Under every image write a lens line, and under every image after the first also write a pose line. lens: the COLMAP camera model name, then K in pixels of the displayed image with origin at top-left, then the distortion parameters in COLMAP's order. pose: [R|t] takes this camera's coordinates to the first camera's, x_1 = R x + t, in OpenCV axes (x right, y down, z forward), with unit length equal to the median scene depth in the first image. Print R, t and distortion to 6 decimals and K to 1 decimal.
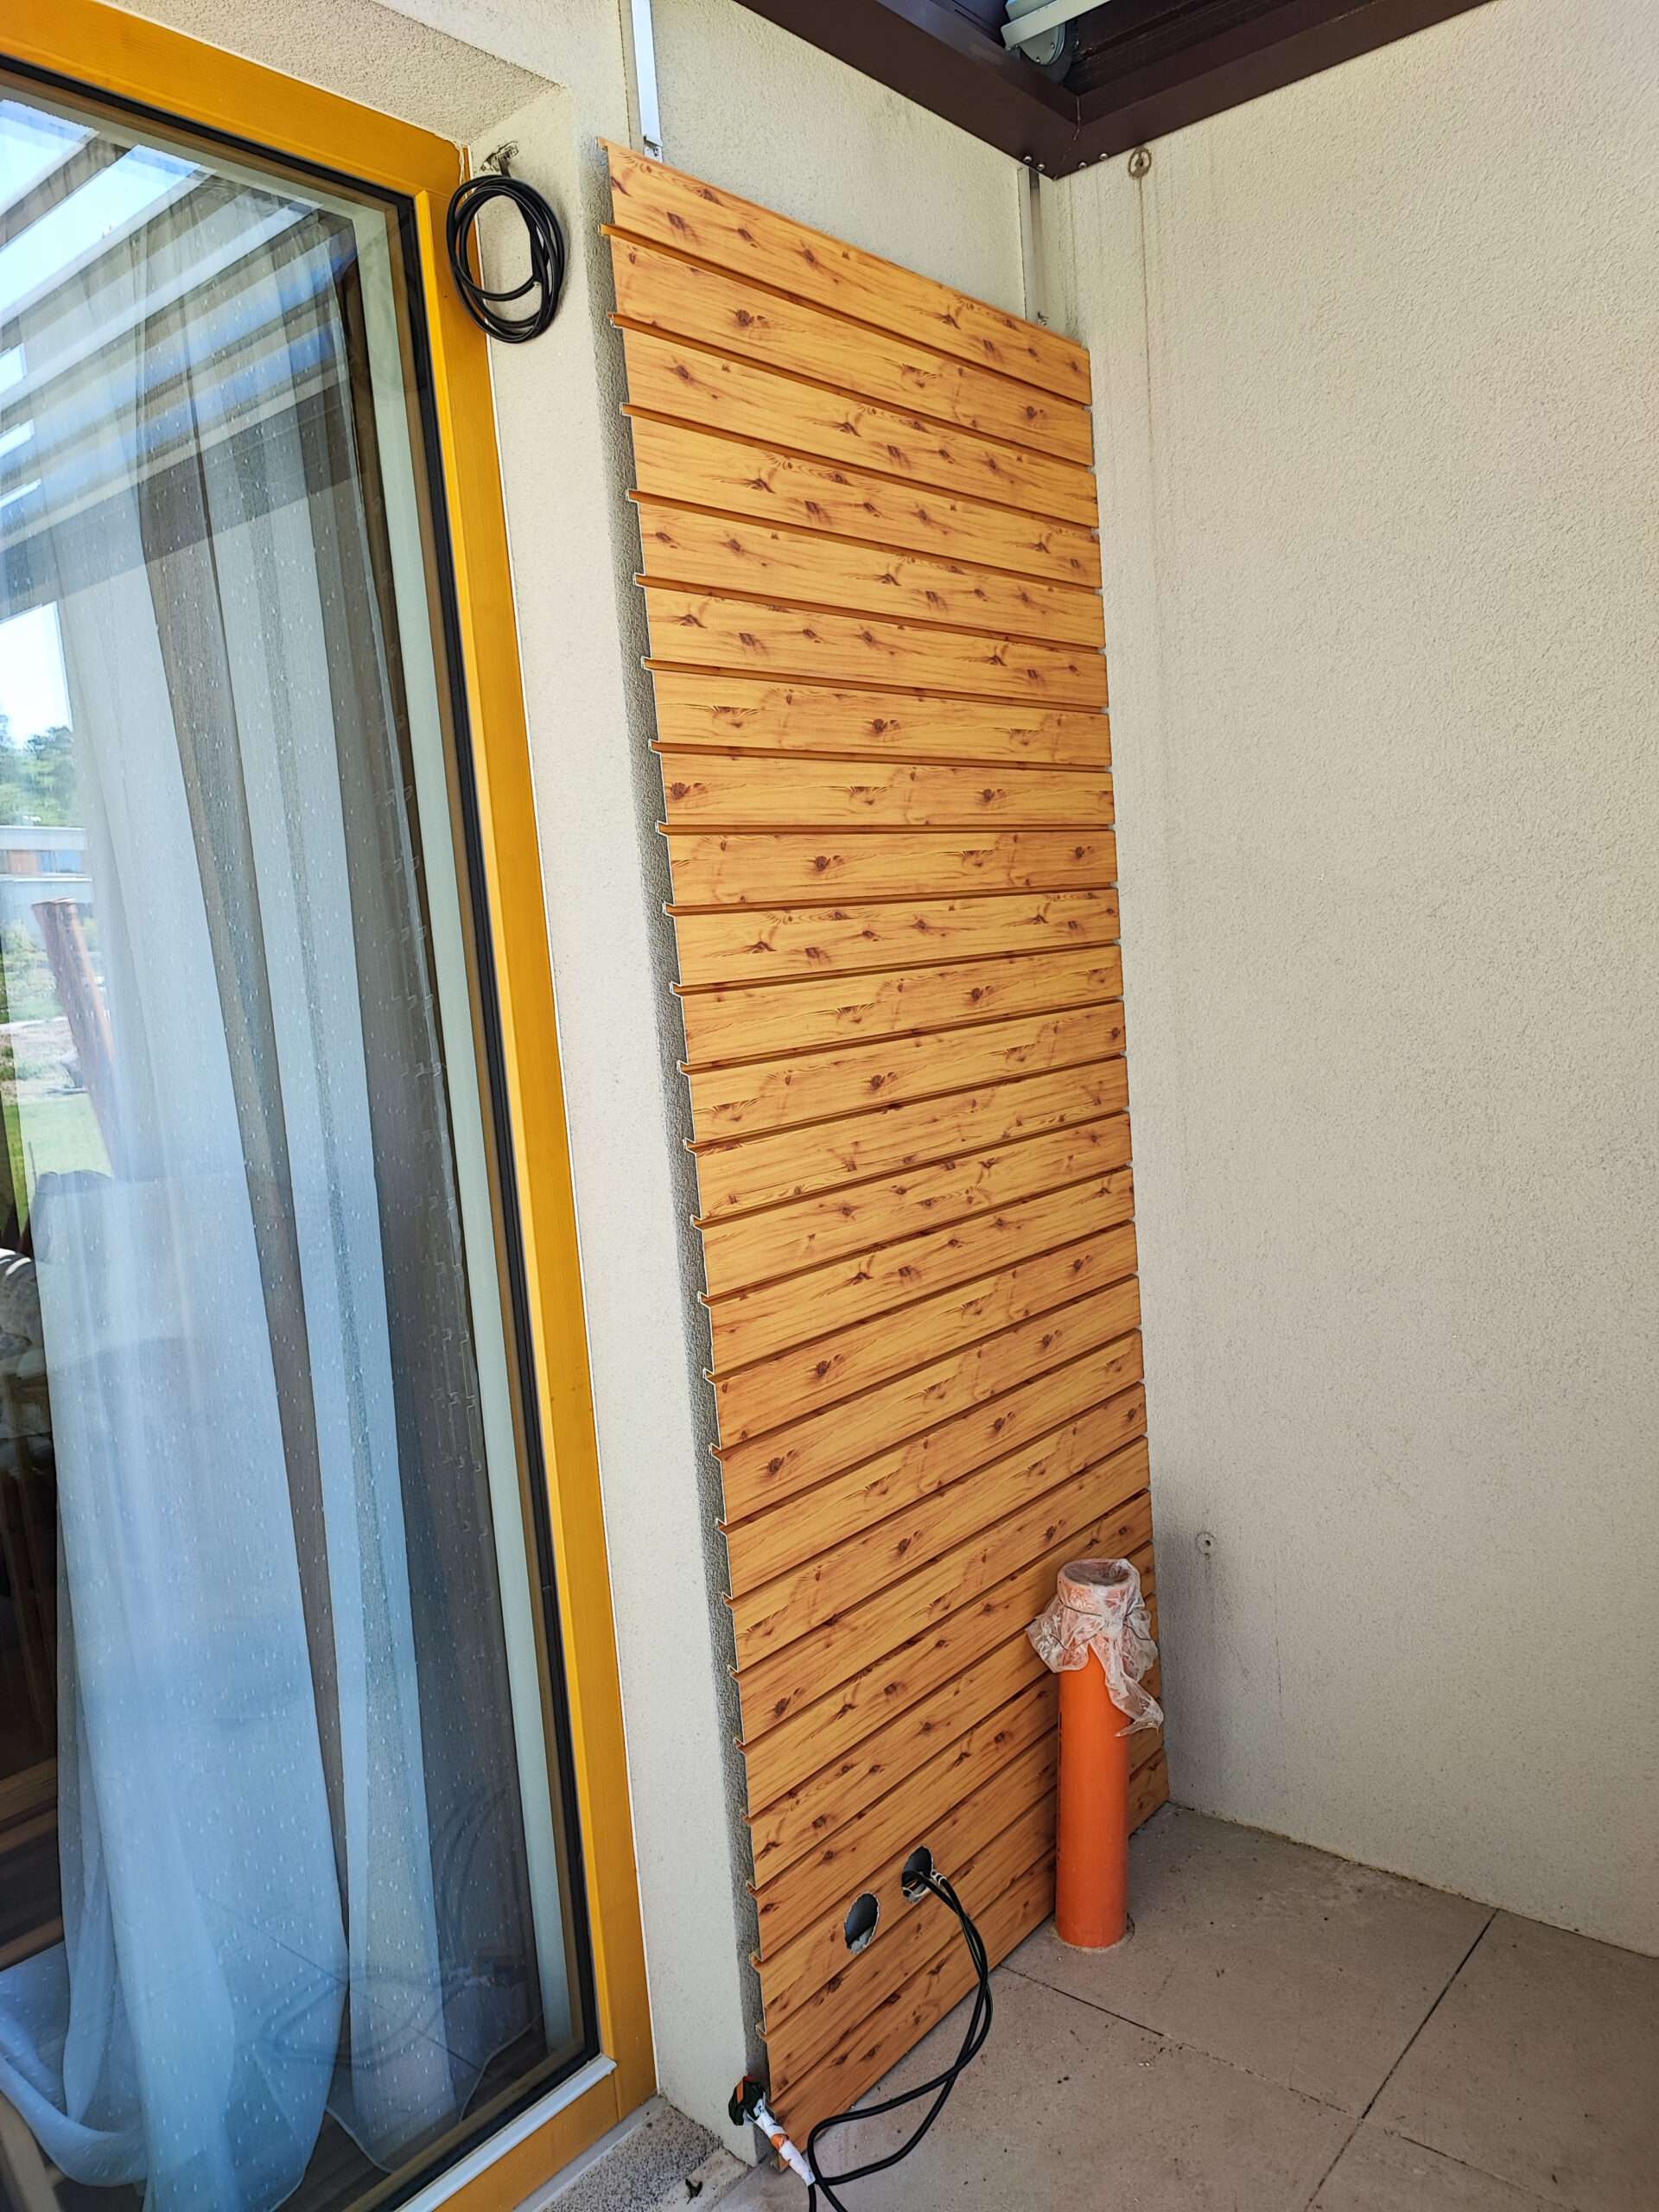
lens RADIAL K [[1590.1, 0, 829.6], [0, 1590.1, 1084.0], [0, 0, 1]] dist [0.039602, -0.053334]
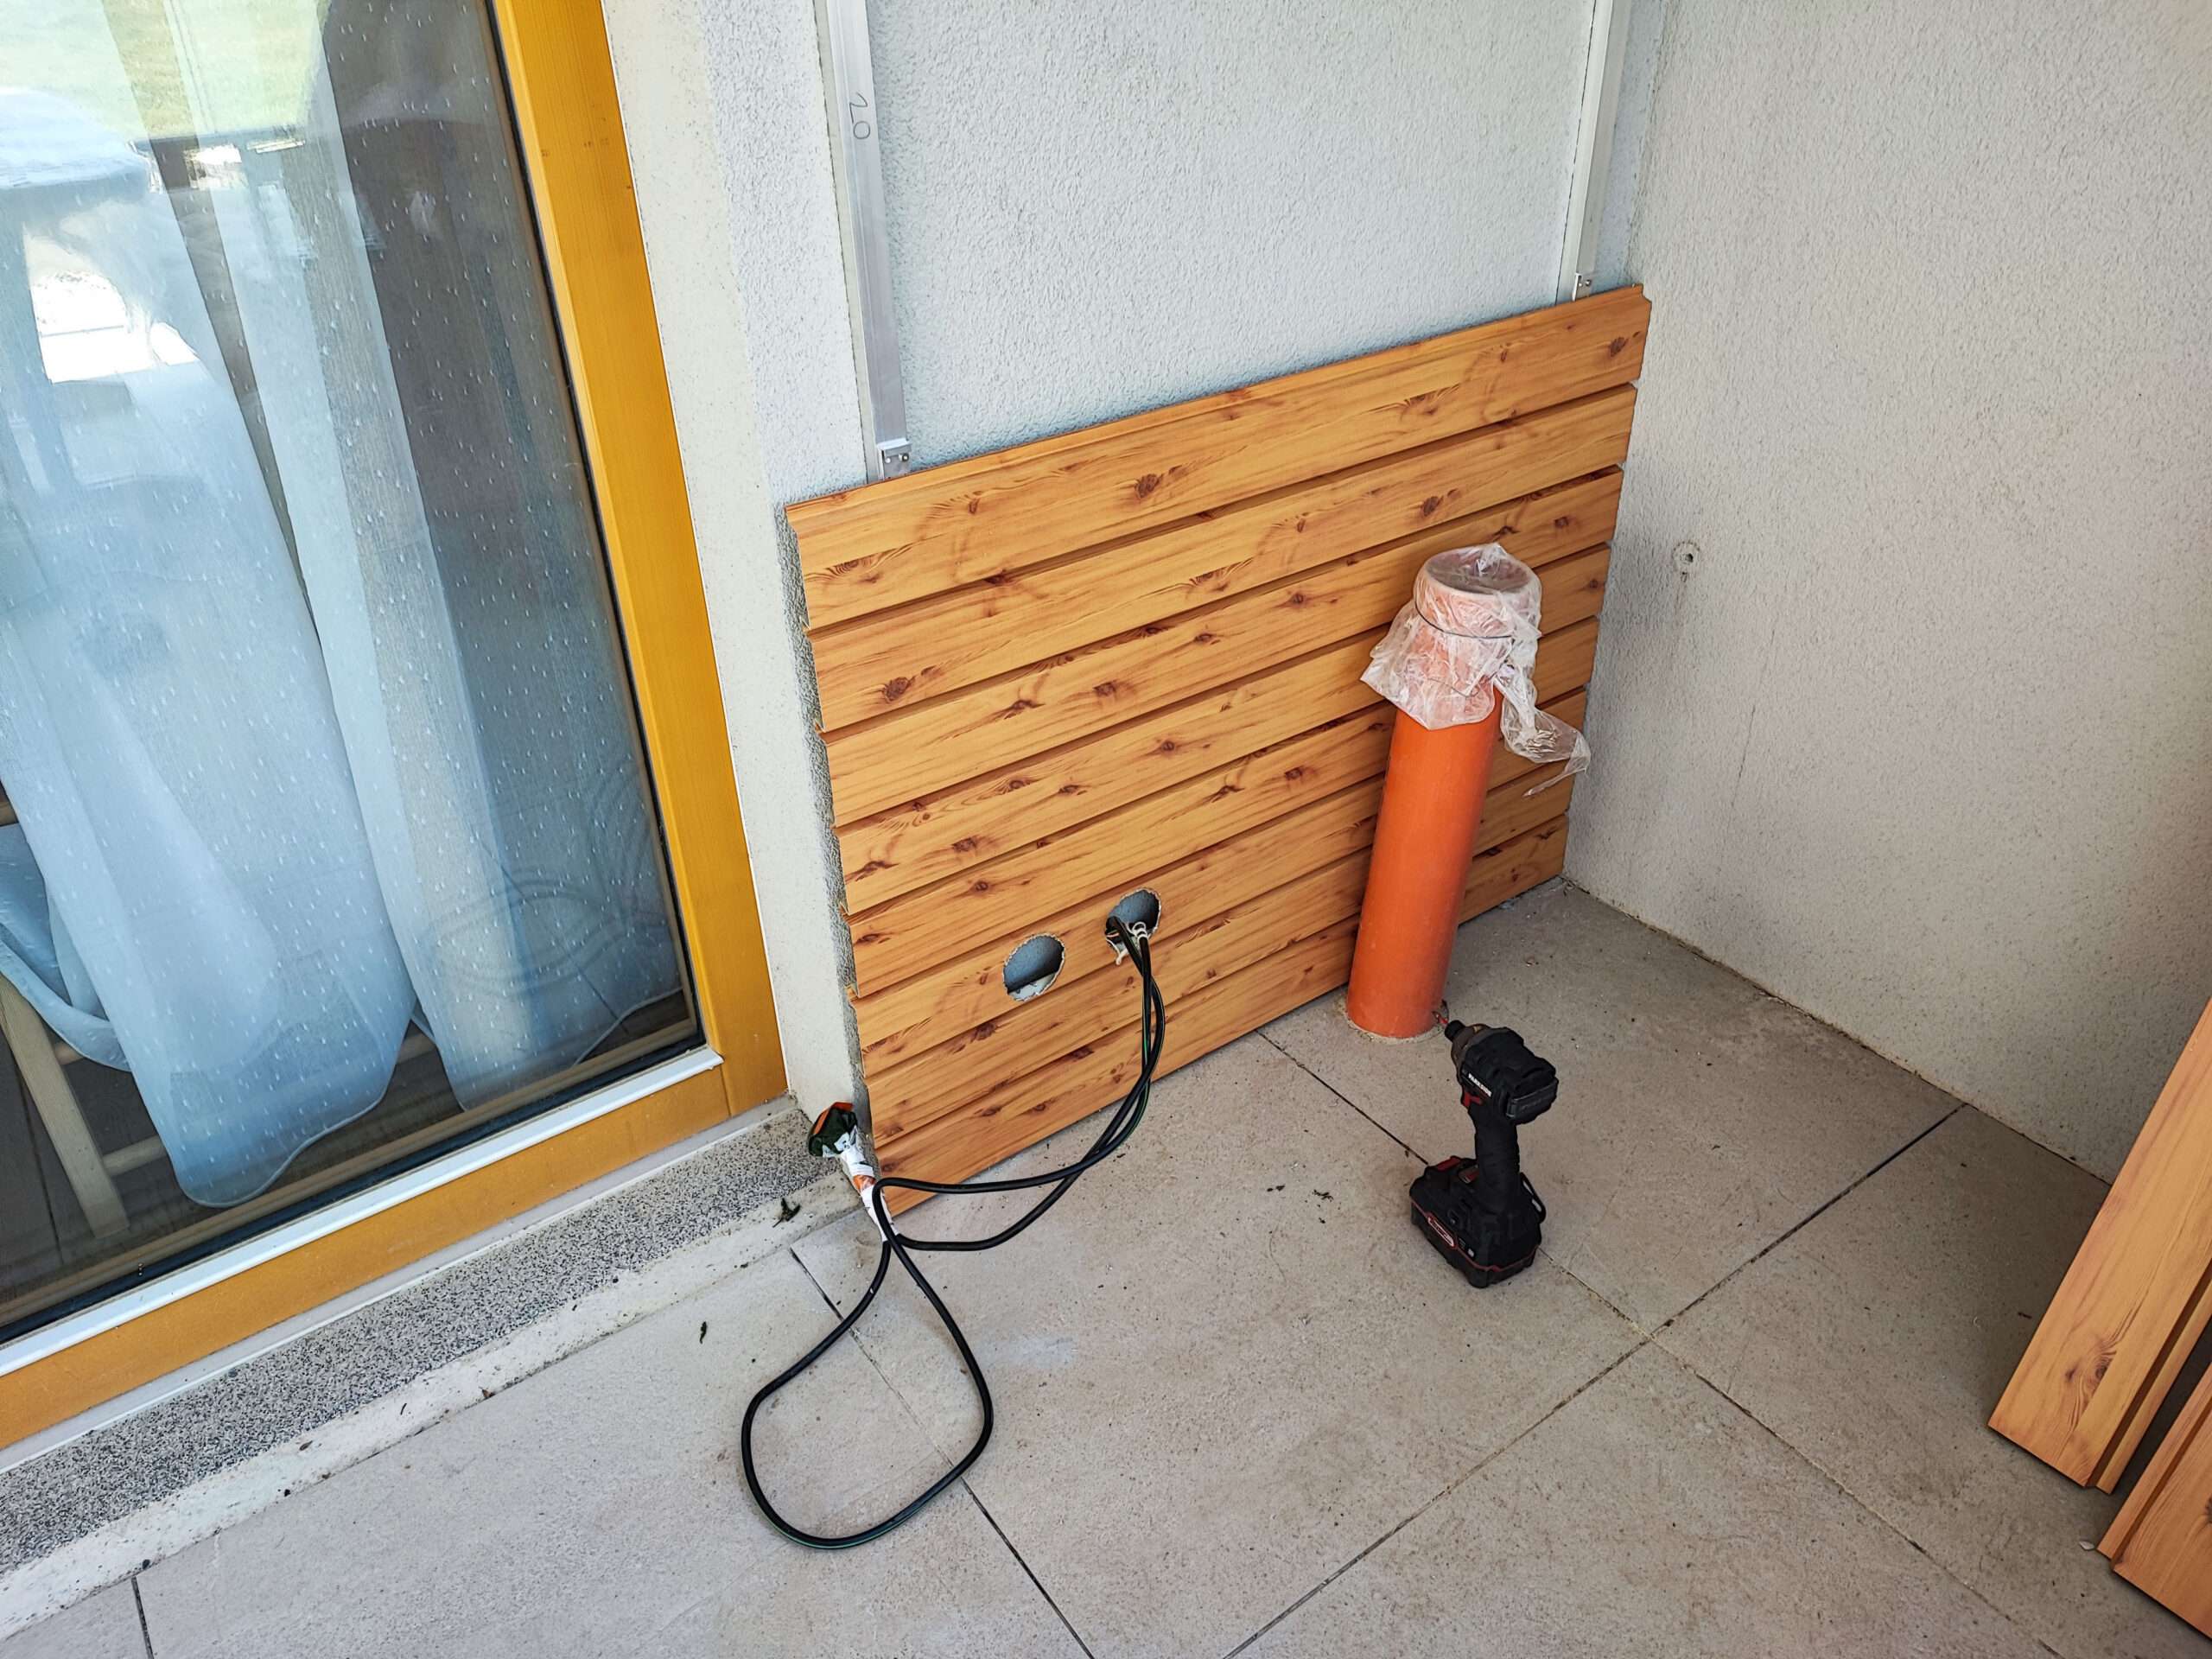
lens RADIAL K [[1590.1, 0, 1096.3], [0, 1590.1, 836.6], [0, 0, 1]] dist [0.039602, -0.053334]
pose [[0.968703, 0.176489, -0.174547, 0.158142], [-0.074707, 0.877871, 0.473033, 0.109586], [0.236715, -0.445189, 0.863581, 0.371189]]
